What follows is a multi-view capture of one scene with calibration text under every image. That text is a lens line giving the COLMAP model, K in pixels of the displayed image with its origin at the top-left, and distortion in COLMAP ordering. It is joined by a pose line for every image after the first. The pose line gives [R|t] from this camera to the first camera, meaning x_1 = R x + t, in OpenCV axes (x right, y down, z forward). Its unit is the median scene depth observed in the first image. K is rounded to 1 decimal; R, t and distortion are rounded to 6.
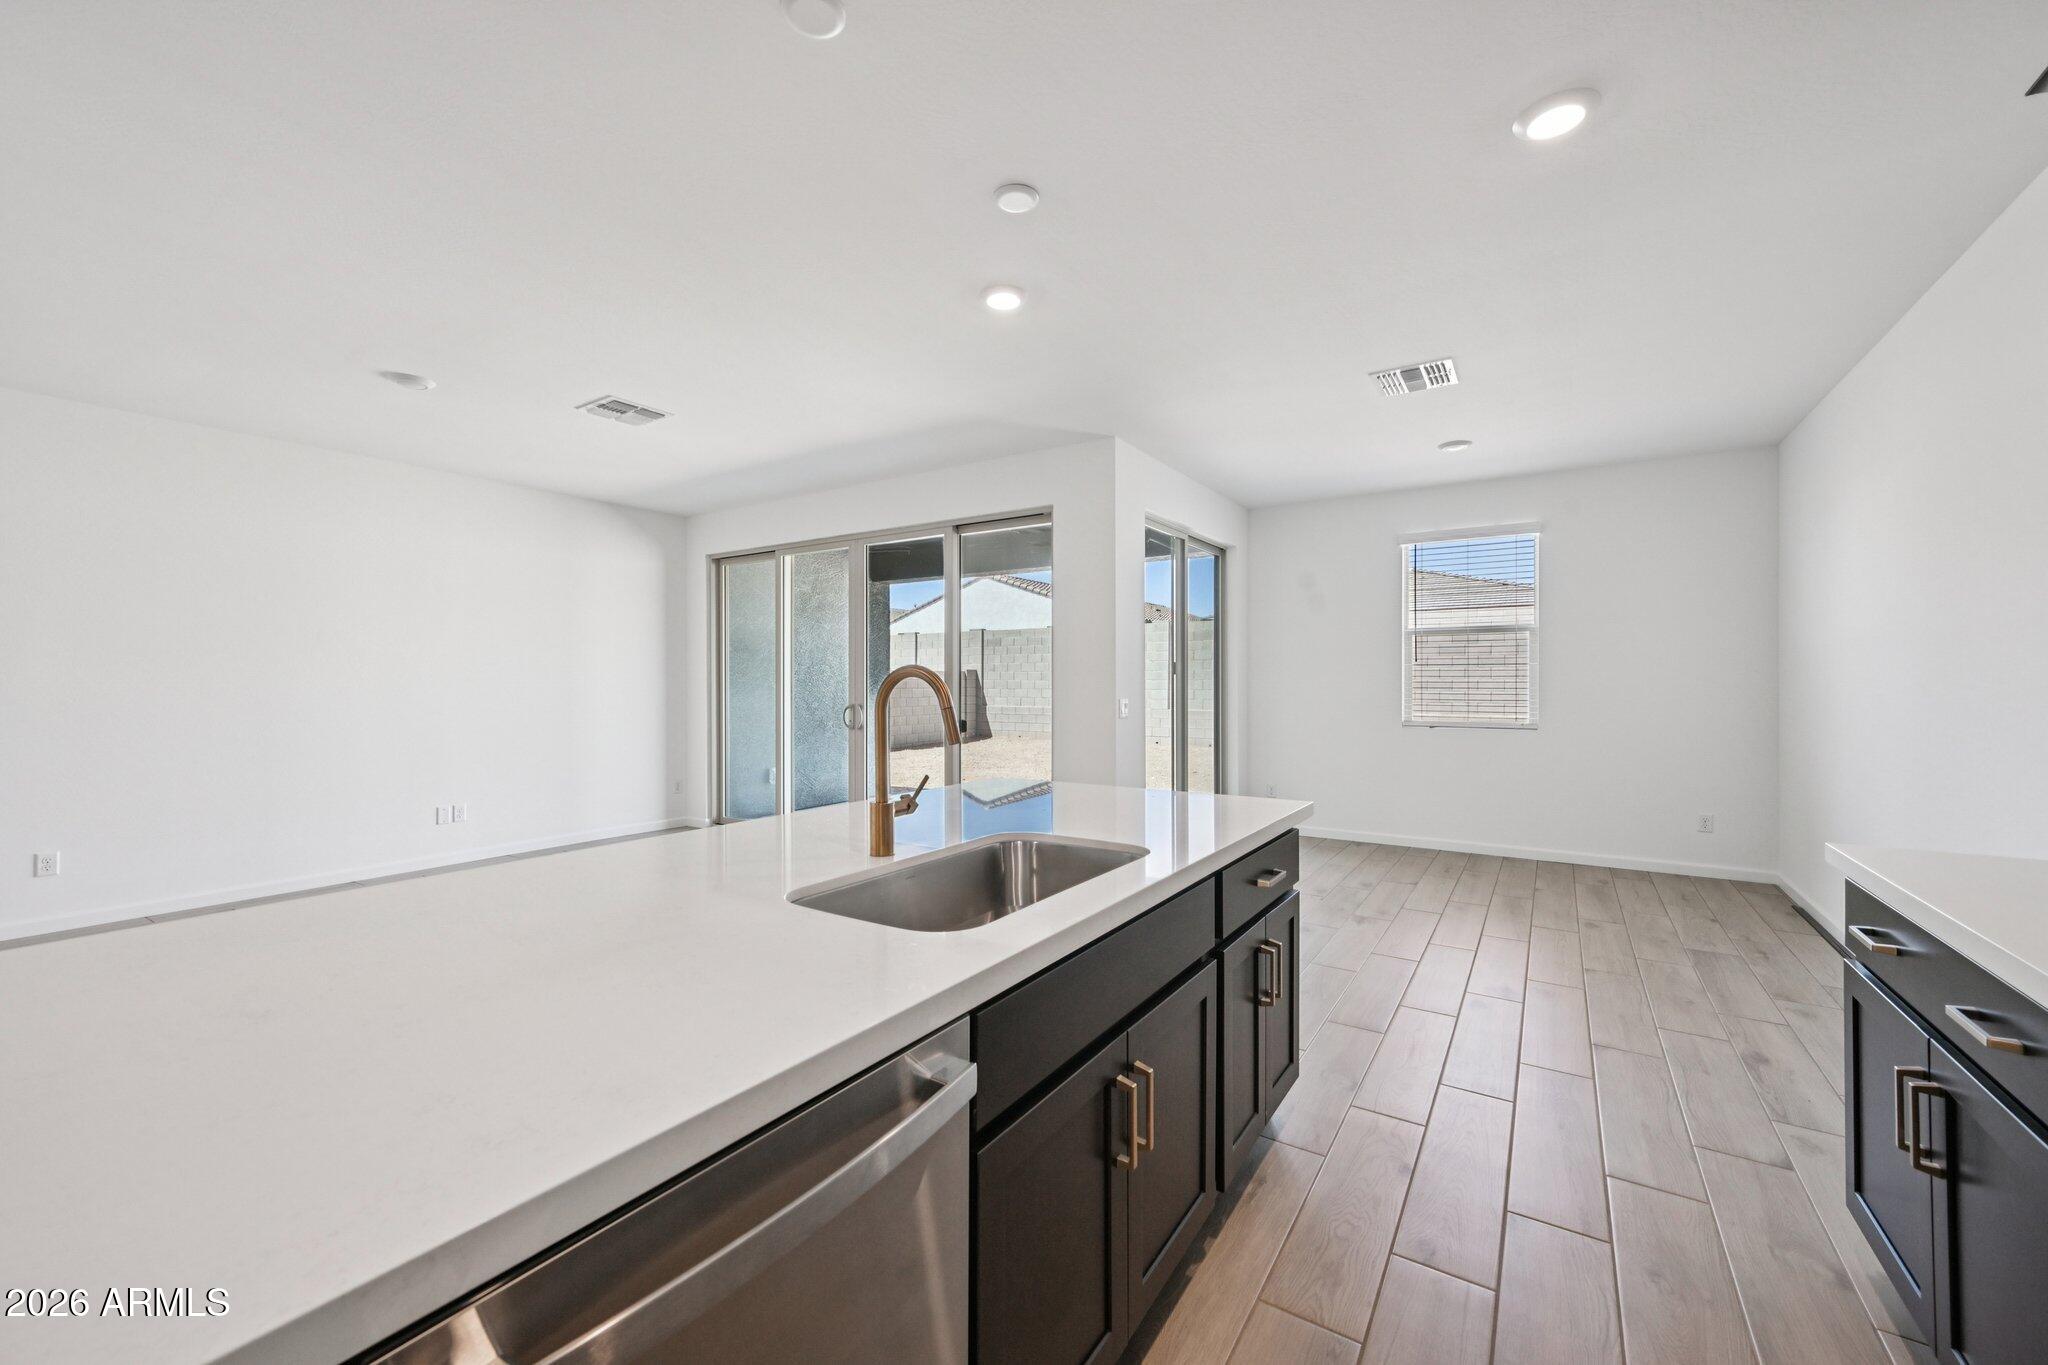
lens RADIAL K [[801.9, 0, 1024.0], [0, 801.9, 682.5], [0, 0, 1]] dist [0.009785, 0.000355]
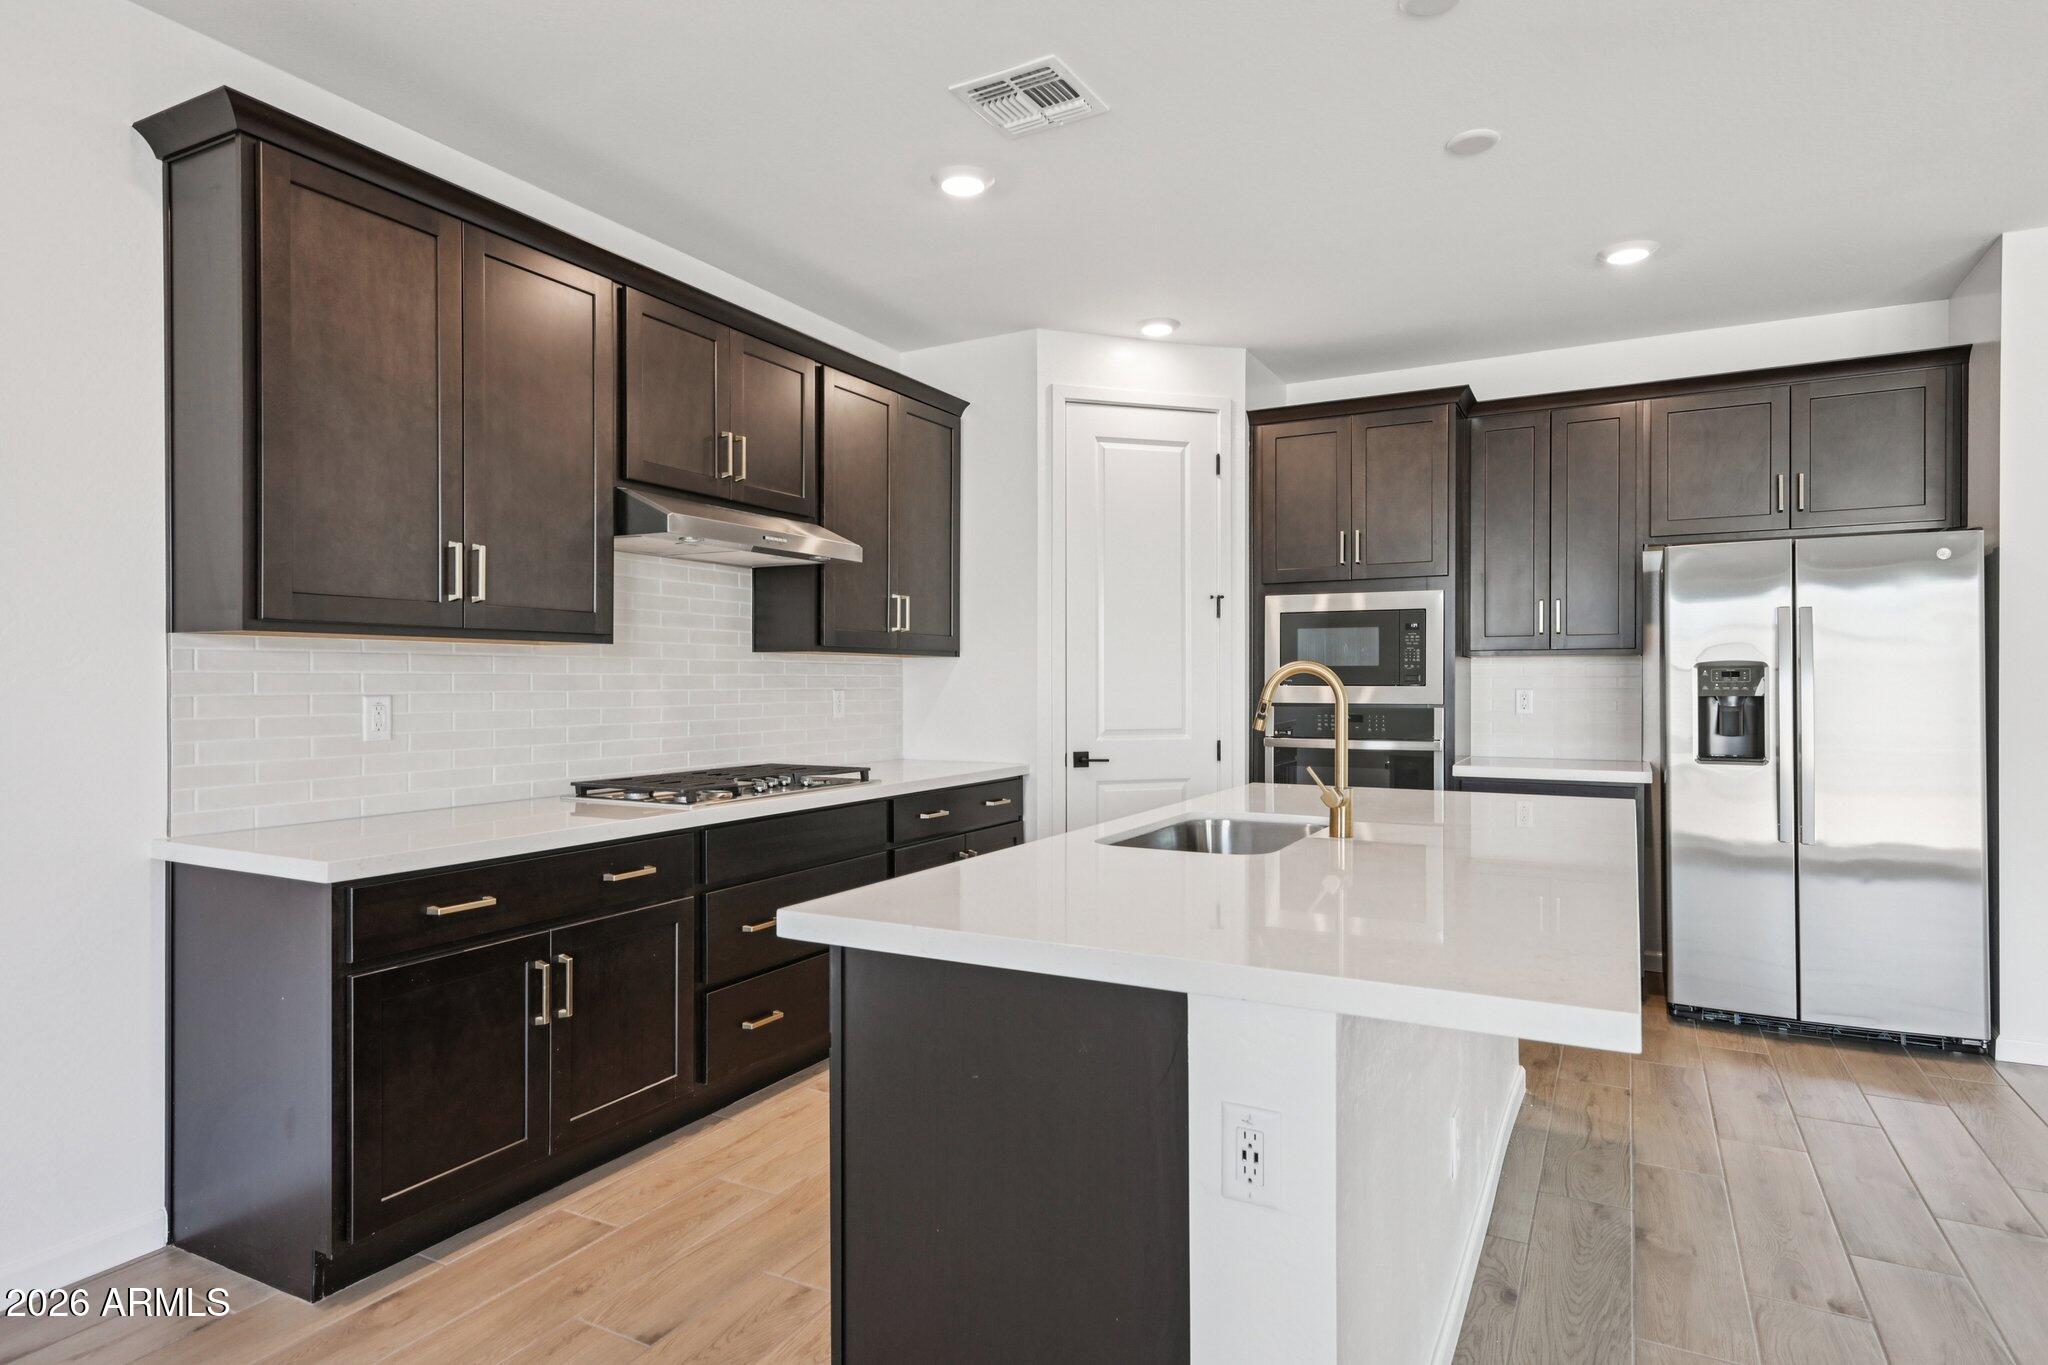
lens RADIAL K [[1134.0, 0, 1024.0], [0, 1134.0, 682.5], [0, 0, 1]] dist [0.020828, -0.000259]
pose [[-0.995972, 0.002229, -0.089639, 0.204672], [0.002094, 0.999997, 0.001596, 0.002536], [0.089642, 0.001401, -0.995973, 1.325531]]
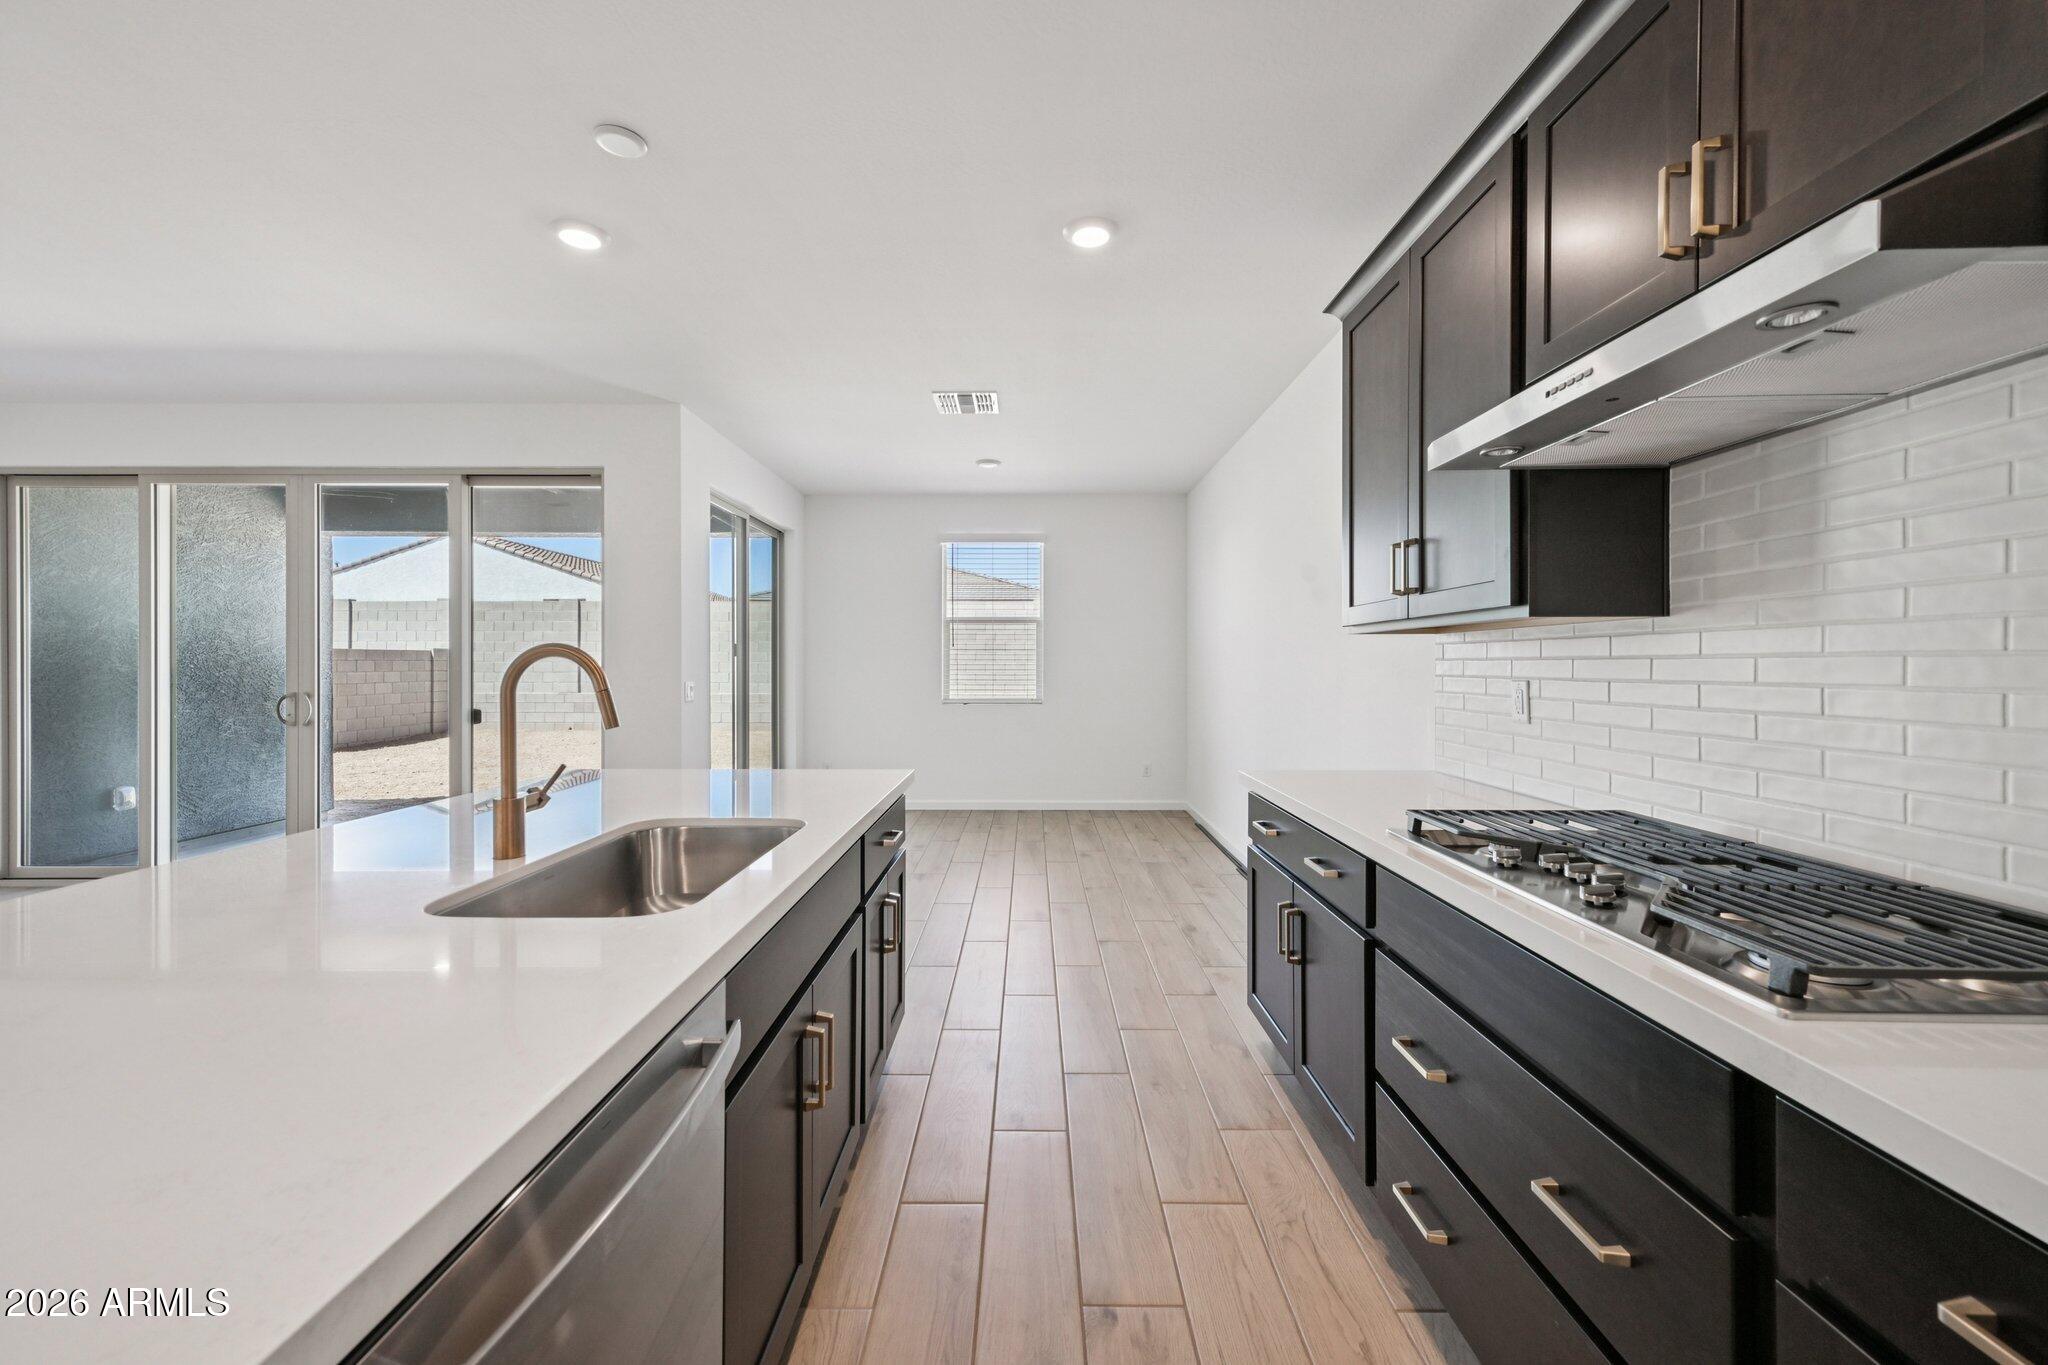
lens RADIAL K [[808.1, 0, 1021.9], [0, 808.1, 667.5], [0, 0, 1]] dist [0.008150, 0.000081]
pose [[0.840887, -0.000225, 0.541211, -0.098792], [-0.001282, 0.999996, 0.002406, 0.001350], [-0.541210, -0.002717, 0.840883, -0.030562]]
